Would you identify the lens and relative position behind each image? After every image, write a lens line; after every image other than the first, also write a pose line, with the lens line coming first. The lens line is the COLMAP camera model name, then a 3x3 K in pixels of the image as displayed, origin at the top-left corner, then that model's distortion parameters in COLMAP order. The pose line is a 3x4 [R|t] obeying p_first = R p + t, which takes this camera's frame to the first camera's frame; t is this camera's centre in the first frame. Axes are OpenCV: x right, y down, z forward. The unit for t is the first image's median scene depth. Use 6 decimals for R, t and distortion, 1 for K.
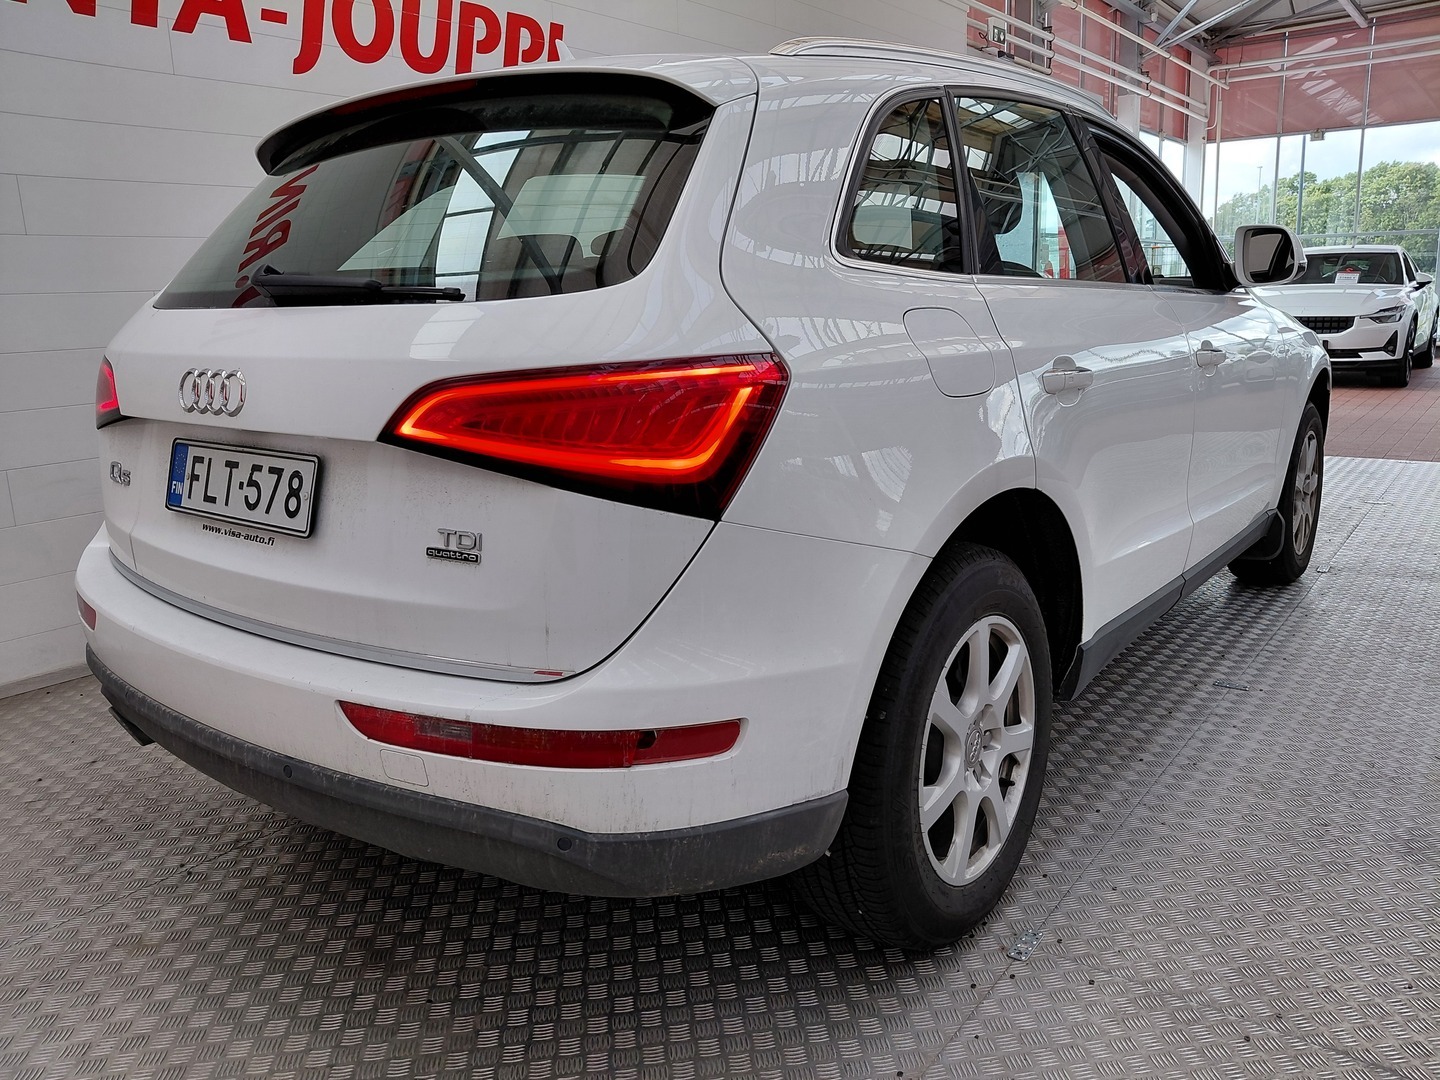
lens RADIAL K [[1074.8, 0, 724.2], [0, 1074.8, 530.9], [0, 0, 1]] dist [0.020680, -0.014893]
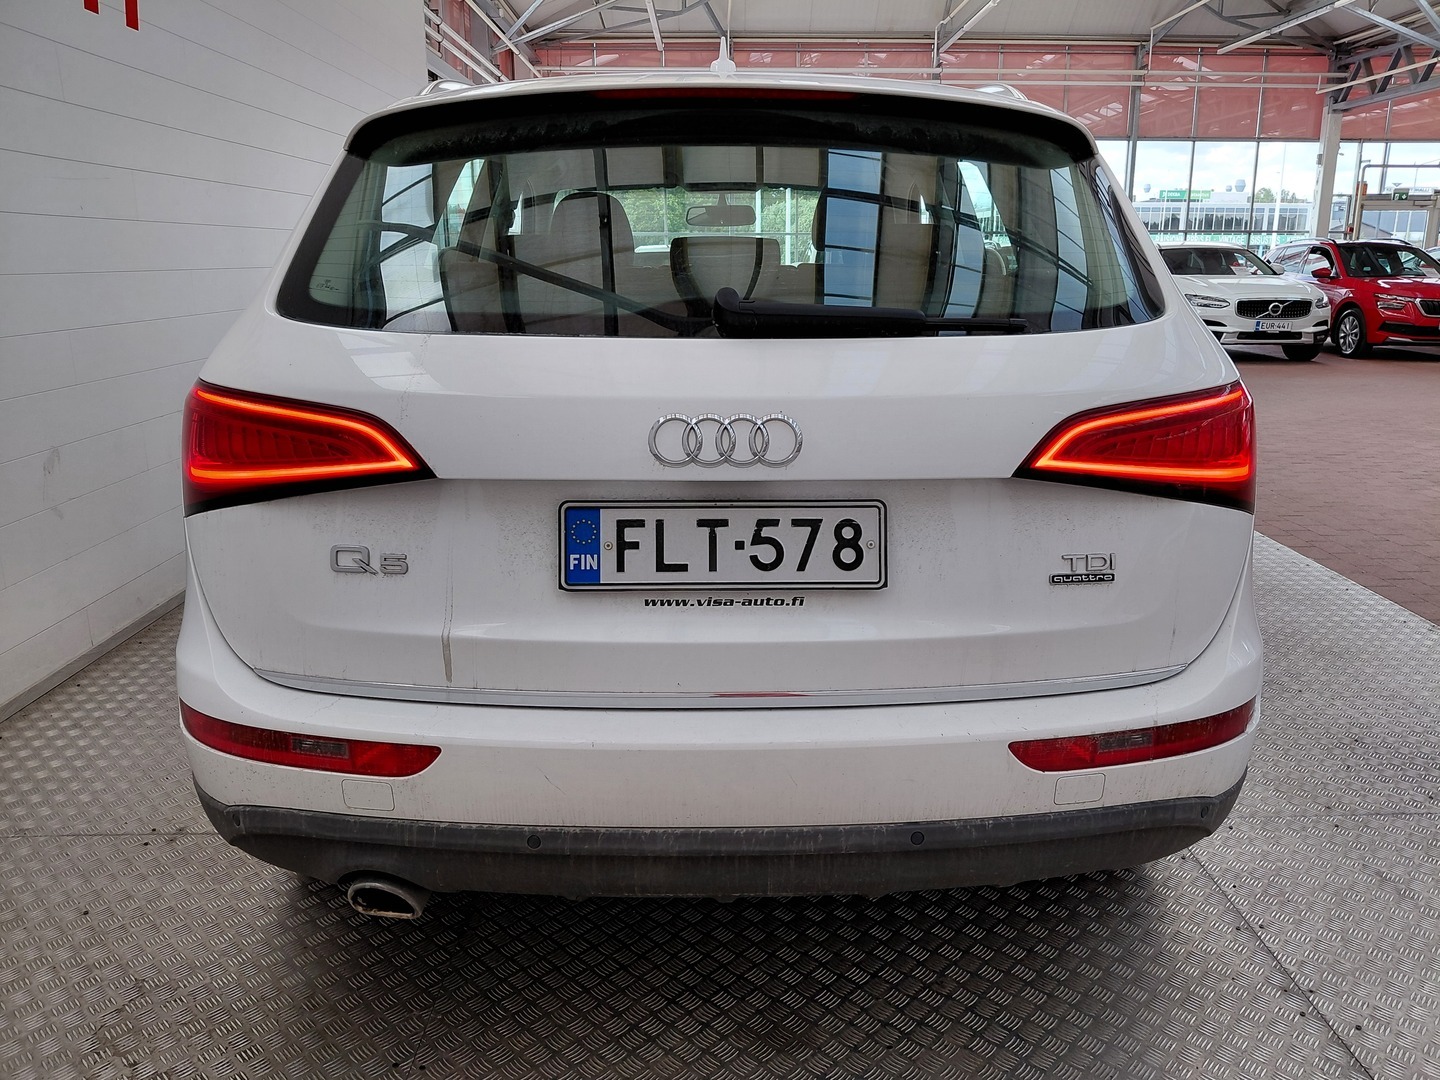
lens RADIAL K [[1074.8, 0, 712.6], [0, 1074.8, 532.8], [0, 0, 1]] dist [0.020680, -0.014893]
pose [[0.777365, -0.126111, 0.616279, -1.006913], [0.114517, 0.991698, 0.058484, -0.106305], [-0.618539, 0.025111, 0.785353, 0.341127]]
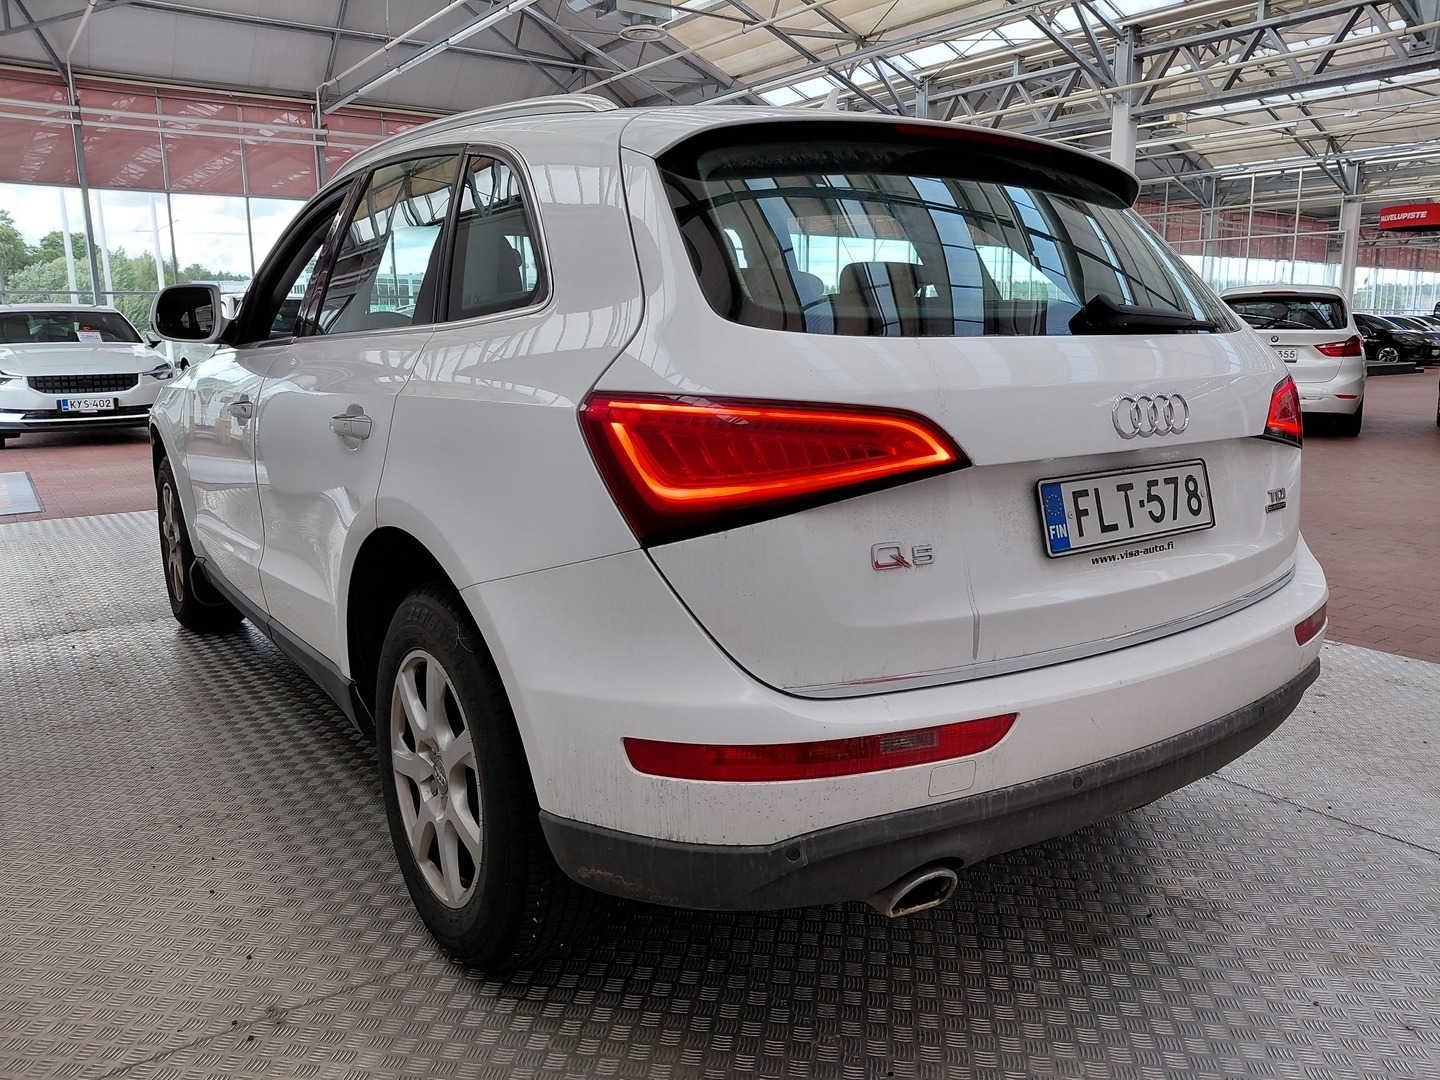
lens RADIAL K [[1074.8, 0, 723.6], [0, 1074.8, 547.4], [0, 0, 1]] dist [0.020680, -0.014893]
pose [[0.296137, -0.165639, 0.940673, -1.579243], [0.205313, 0.972866, 0.106673, -0.198262], [-0.932818, 0.161542, 0.322110, 1.062168]]
